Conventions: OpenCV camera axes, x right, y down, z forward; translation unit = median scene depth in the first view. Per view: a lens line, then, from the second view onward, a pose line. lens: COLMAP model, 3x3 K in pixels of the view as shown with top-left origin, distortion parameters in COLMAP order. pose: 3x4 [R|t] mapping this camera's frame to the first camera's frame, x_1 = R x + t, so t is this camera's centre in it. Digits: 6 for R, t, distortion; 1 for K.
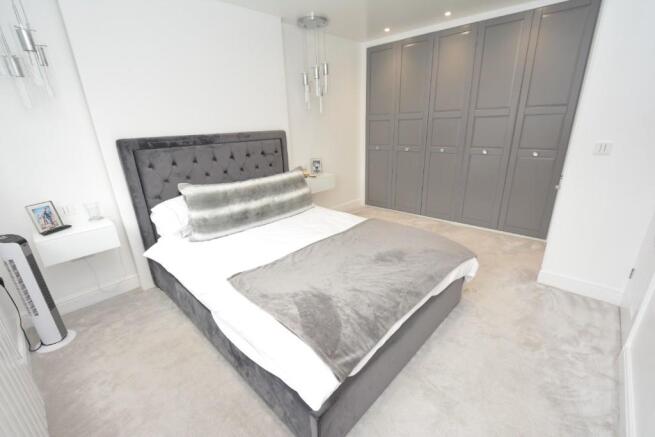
lens RADIAL K [[287.3, 0, 326.7], [0, 287.3, 222.5], [0, 0, 1]] dist [0.000638, 0.000002]
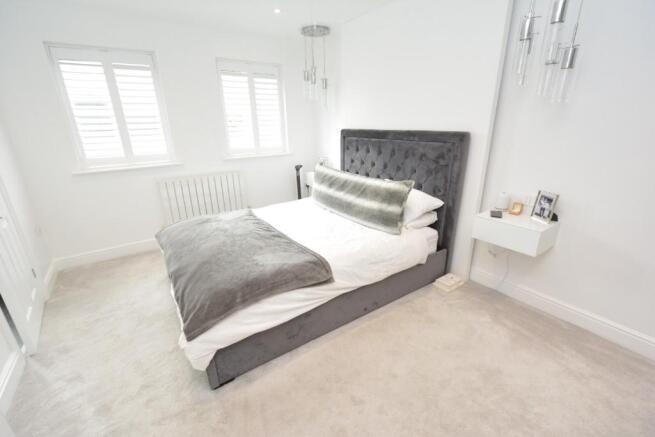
lens RADIAL K [[287.3, 0, 326.7], [0, 287.3, 222.5], [0, 0, 1]] dist [0.000638, 0.000002]
pose [[-0.205545, 0.359932, -0.910055, 0.787489], [-0.303820, 0.860495, 0.408952, -0.394906], [0.930293, 0.360551, -0.067516, 1.020739]]
